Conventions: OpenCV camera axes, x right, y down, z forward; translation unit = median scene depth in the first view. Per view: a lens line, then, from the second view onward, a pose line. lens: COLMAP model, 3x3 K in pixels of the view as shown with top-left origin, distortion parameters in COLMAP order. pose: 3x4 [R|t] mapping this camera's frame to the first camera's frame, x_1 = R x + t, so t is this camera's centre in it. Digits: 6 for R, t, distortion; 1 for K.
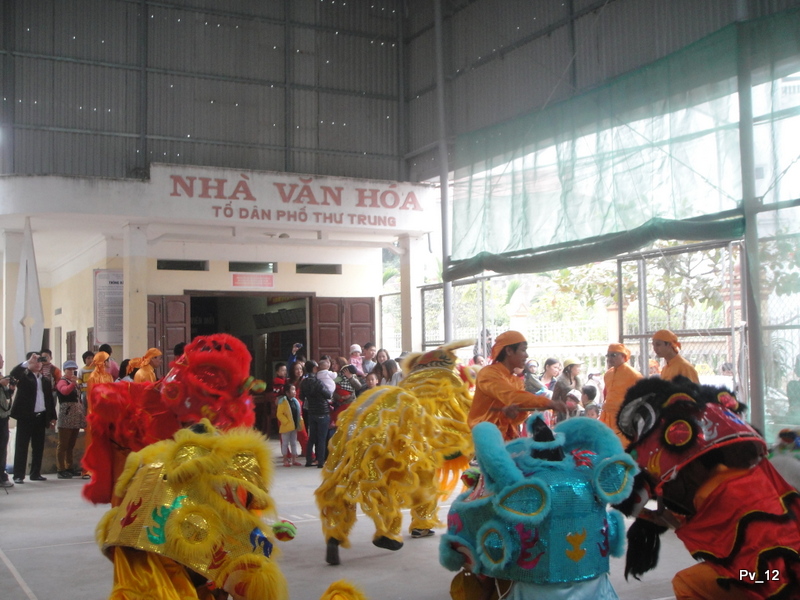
lens RADIAL K [[976.6, 0, 400.0], [0, 976.6, 300.0], [0, 0, 1]] dist [-0.105823, 0.239481]
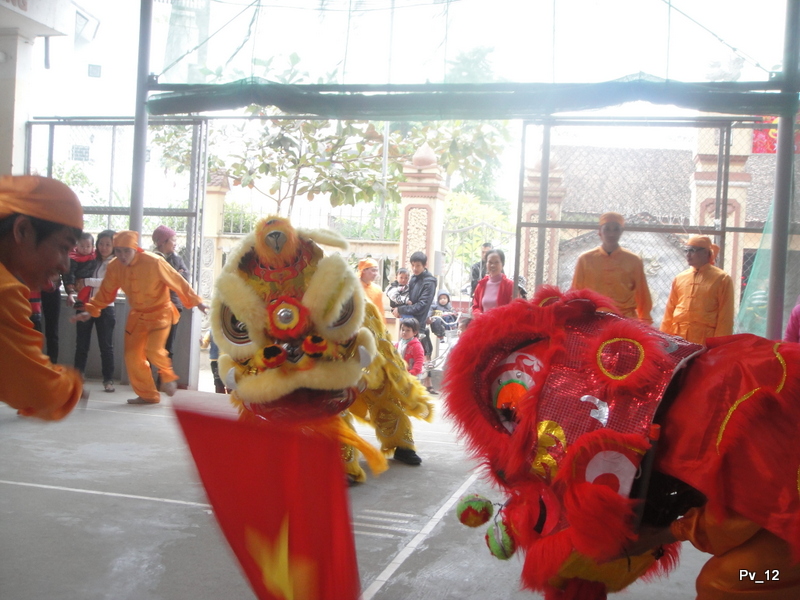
lens RADIAL K [[976.6, 0, 400.0], [0, 976.6, 300.0], [0, 0, 1]] dist [-0.105823, 0.239481]
pose [[0.673380, 0.056545, 0.737131, -0.293232], [-0.111633, 0.993415, 0.025775, 0.066530], [-0.730820, -0.099645, 0.675258, 0.423927]]
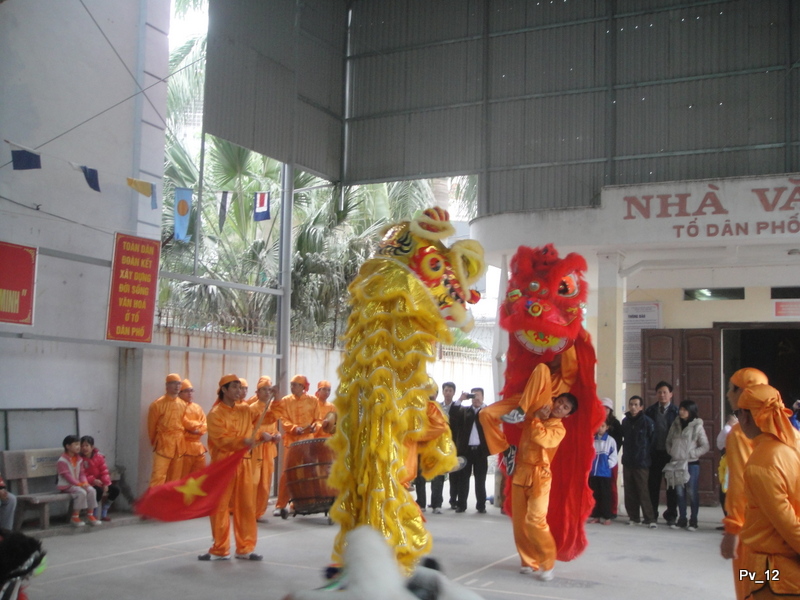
lens RADIAL K [[976.6, 0, 400.0], [0, 976.6, 300.0], [0, 0, 1]] dist [-0.105823, 0.239481]
pose [[0.568484, -0.045192, -0.821452, 0.374460], [0.012753, 0.998854, -0.046127, 0.007094], [0.822595, 0.015747, 0.568409, 0.297805]]
